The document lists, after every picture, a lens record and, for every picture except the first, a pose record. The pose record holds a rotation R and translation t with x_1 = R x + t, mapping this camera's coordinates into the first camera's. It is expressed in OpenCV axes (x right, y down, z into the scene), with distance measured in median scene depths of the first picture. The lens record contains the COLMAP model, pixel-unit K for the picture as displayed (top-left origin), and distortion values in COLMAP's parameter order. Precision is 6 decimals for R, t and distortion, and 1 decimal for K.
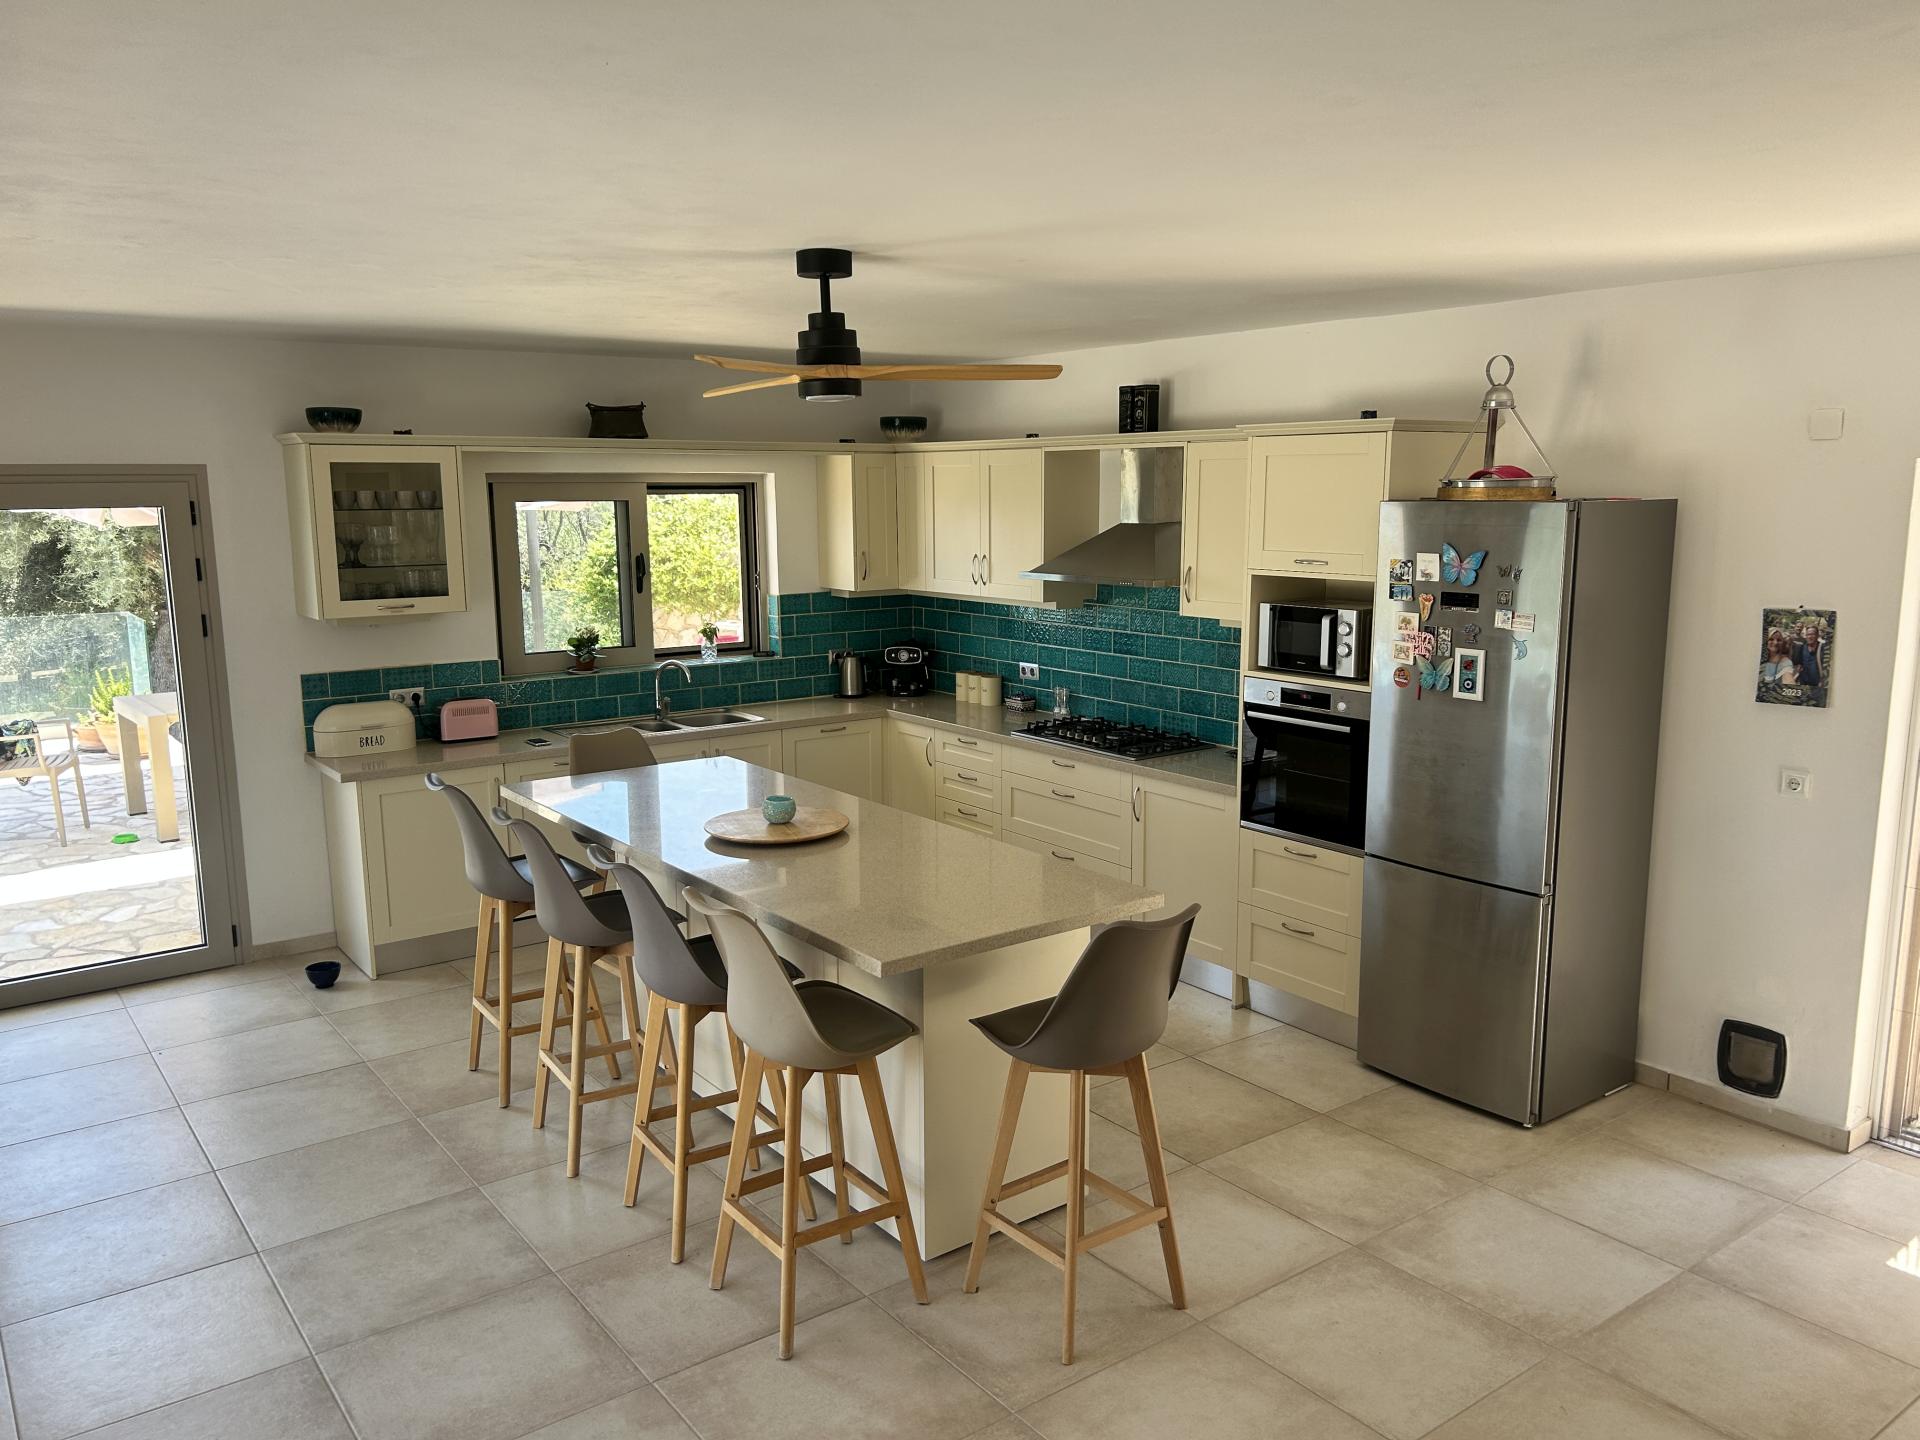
lens RADIAL K [[1445.1, 0, 951.8], [0, 1445.1, 725.6], [0, 0, 1]] dist [0.071095, -0.080847]
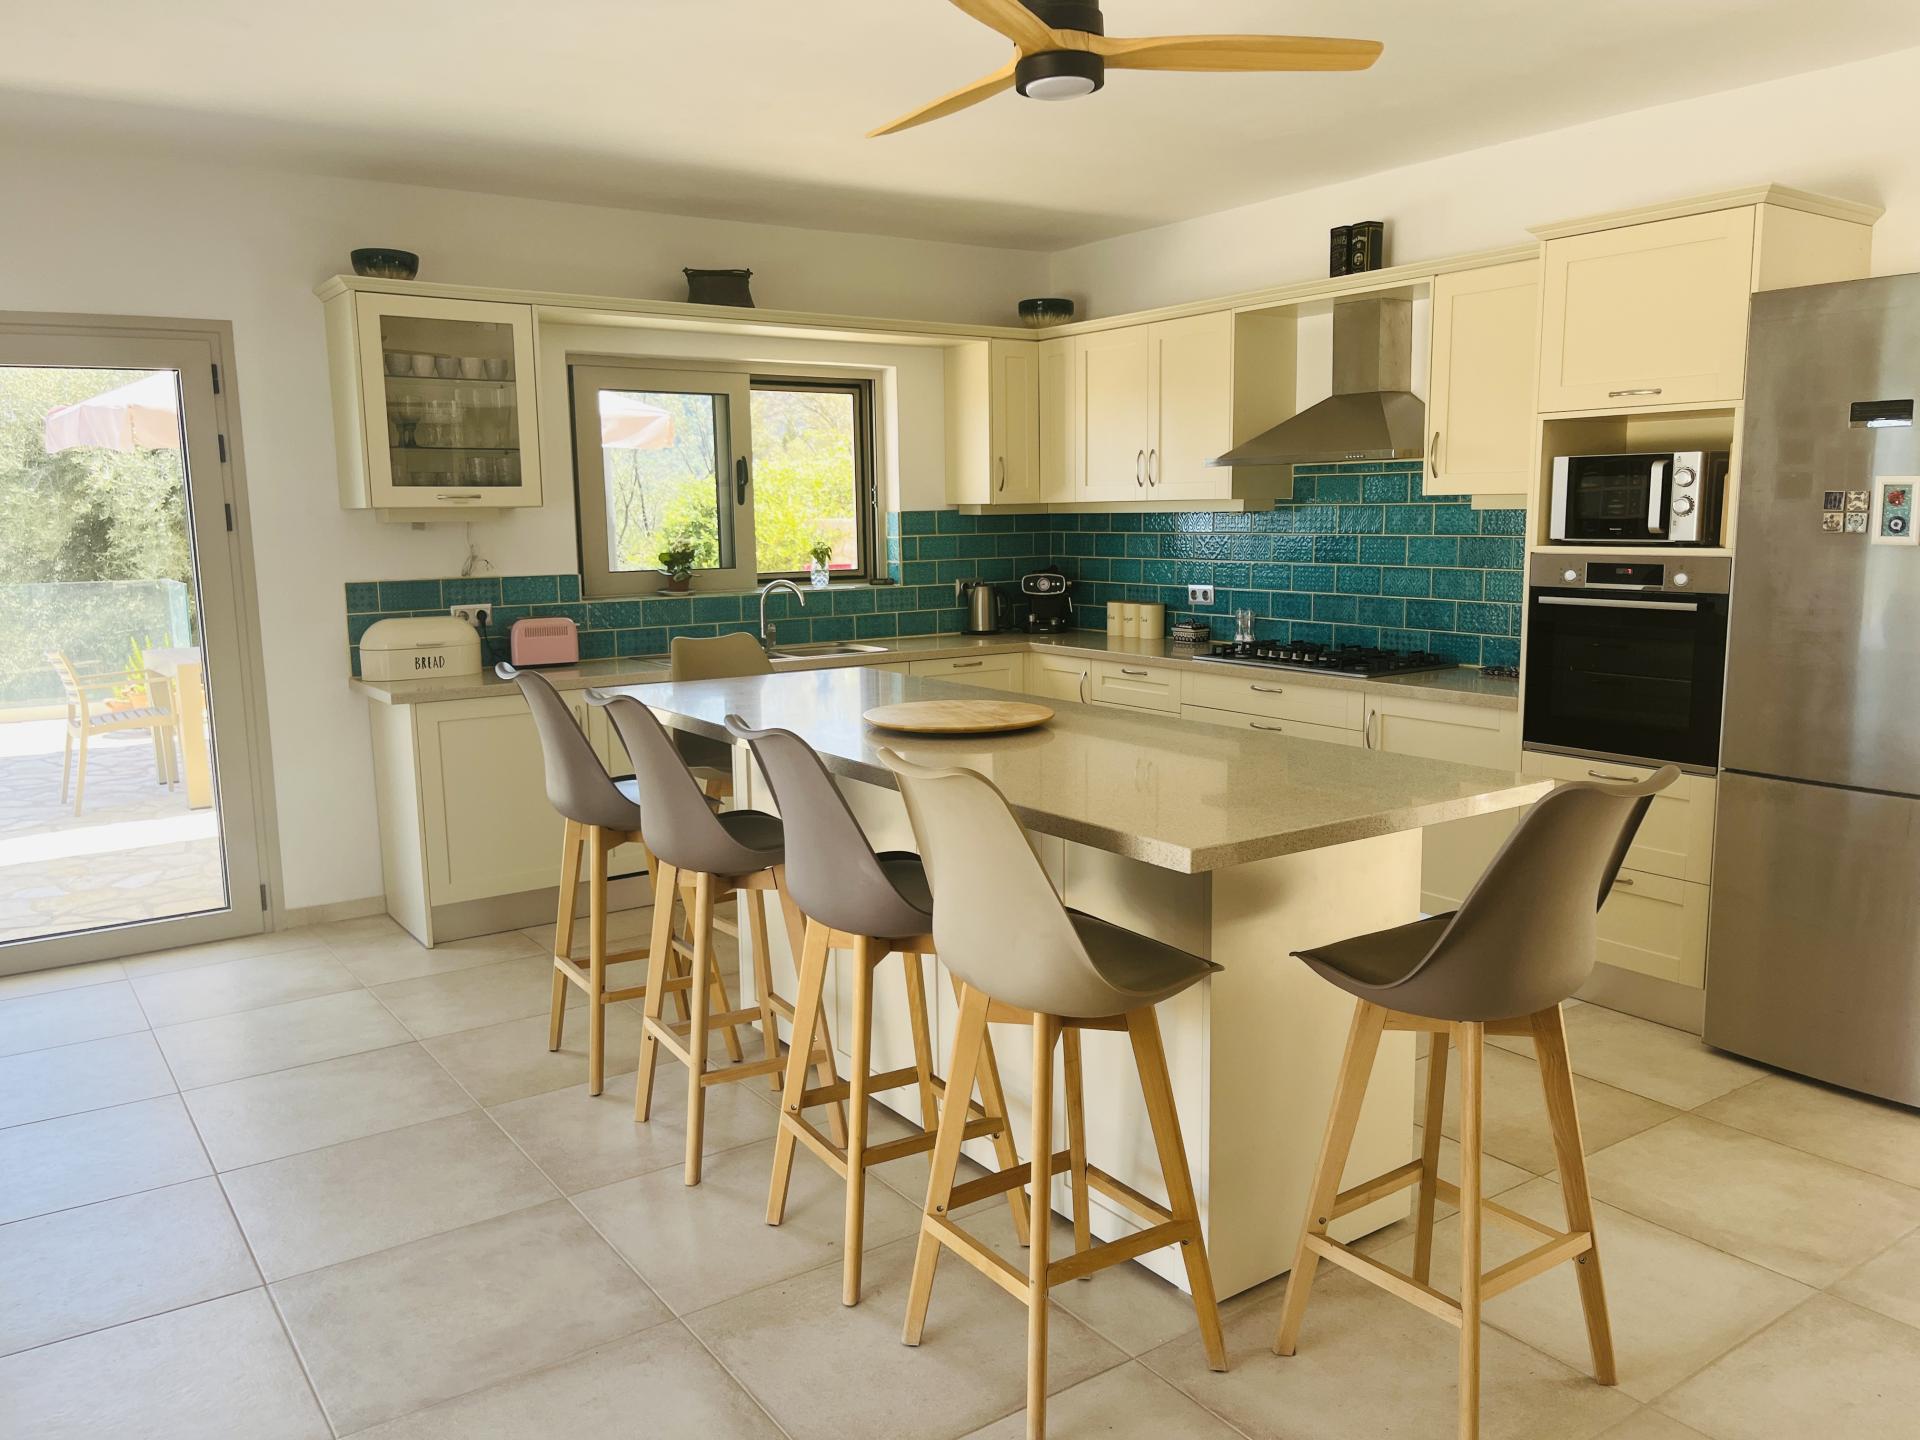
lens RADIAL K [[1438.5, 0, 960.0], [0, 1438.5, 720.0], [0, 0, 1]] dist [0.070906, -0.092120]
pose [[0.999580, -0.002693, -0.028864, -0.076082], [0.001946, 0.999662, -0.025906, 0.069122], [0.028924, 0.025839, 0.999248, 0.195757]]
